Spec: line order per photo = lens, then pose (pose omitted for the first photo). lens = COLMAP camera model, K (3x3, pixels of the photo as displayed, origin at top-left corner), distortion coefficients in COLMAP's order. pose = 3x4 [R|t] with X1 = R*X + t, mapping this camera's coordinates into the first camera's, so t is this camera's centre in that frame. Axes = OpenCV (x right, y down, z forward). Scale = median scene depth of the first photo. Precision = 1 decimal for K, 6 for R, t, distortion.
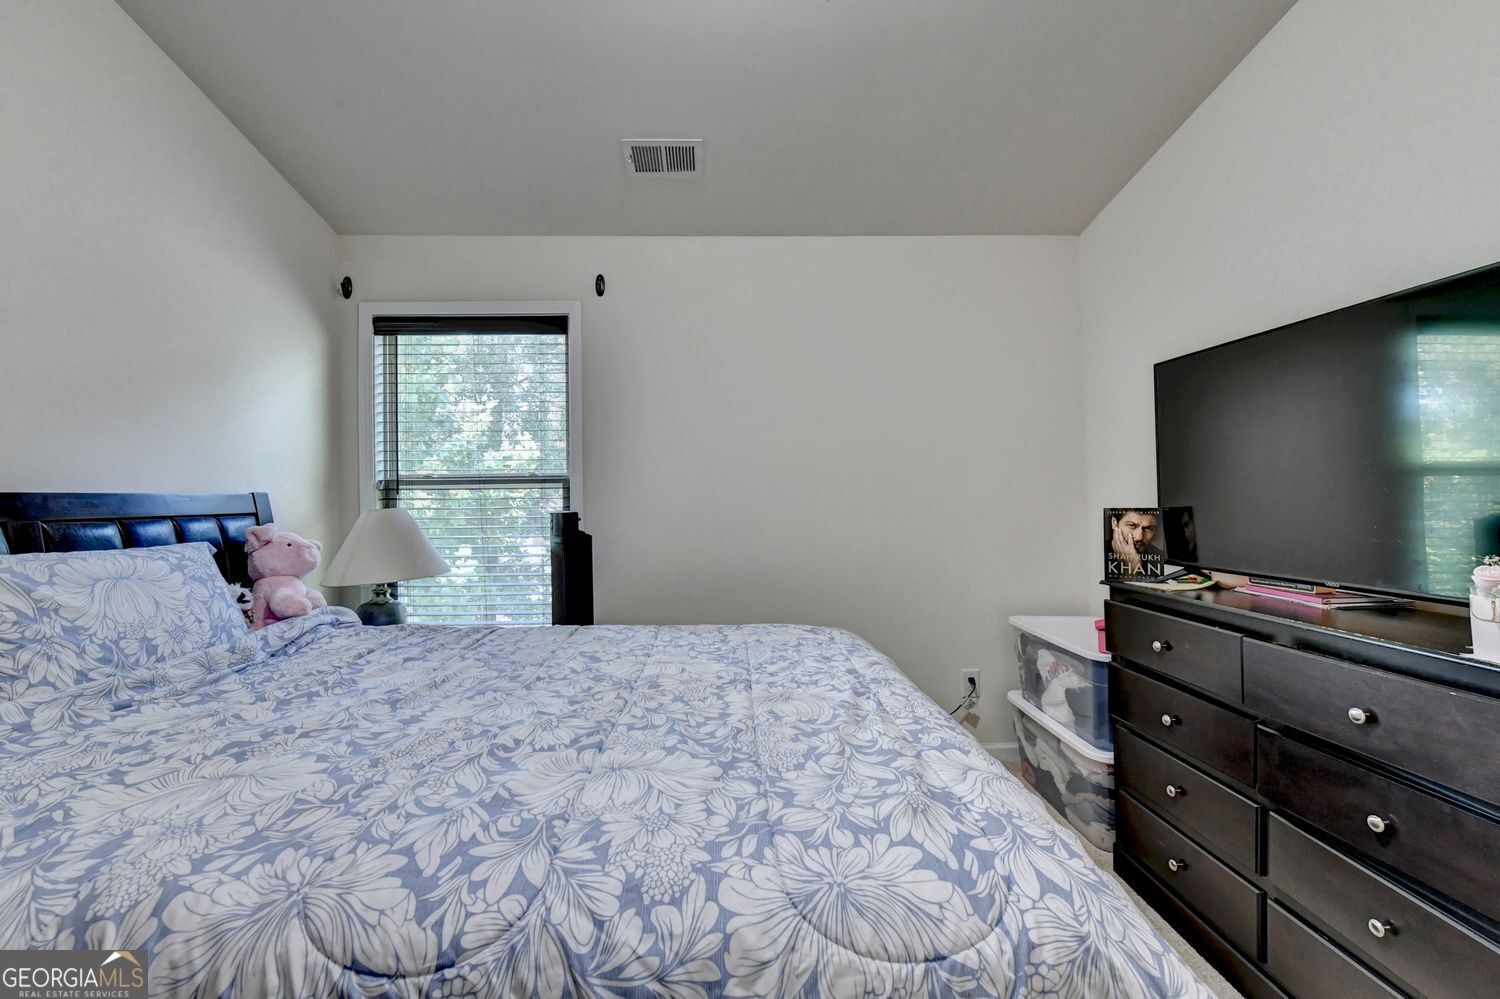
lens RADIAL K [[646.3, 0, 765.0], [0, 646.3, 511.0], [0, 0, 1]] dist [-0.009759, -0.000431]
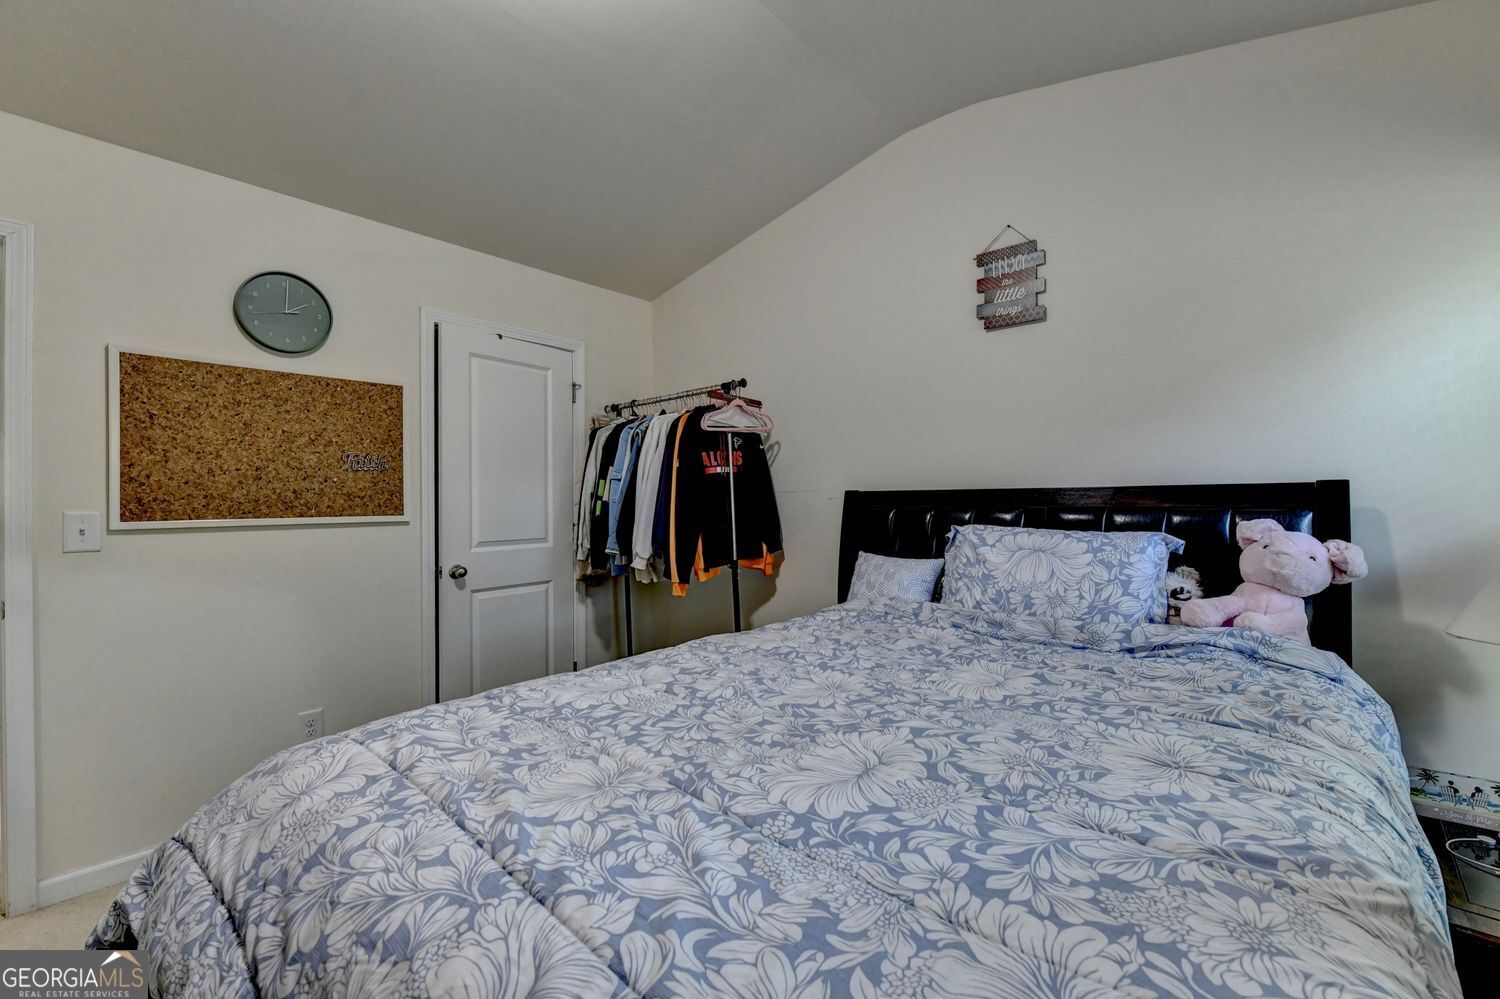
lens RADIAL K [[646.3, 0, 765.0], [0, 646.3, 511.0], [0, 0, 1]] dist [-0.009759, -0.000431]
pose [[-0.751417, -0.000362, -0.659827, 0.576598], [-0.005331, 0.999971, 0.005523, -0.021132], [0.659806, 0.007668, -0.751397, 1.697584]]
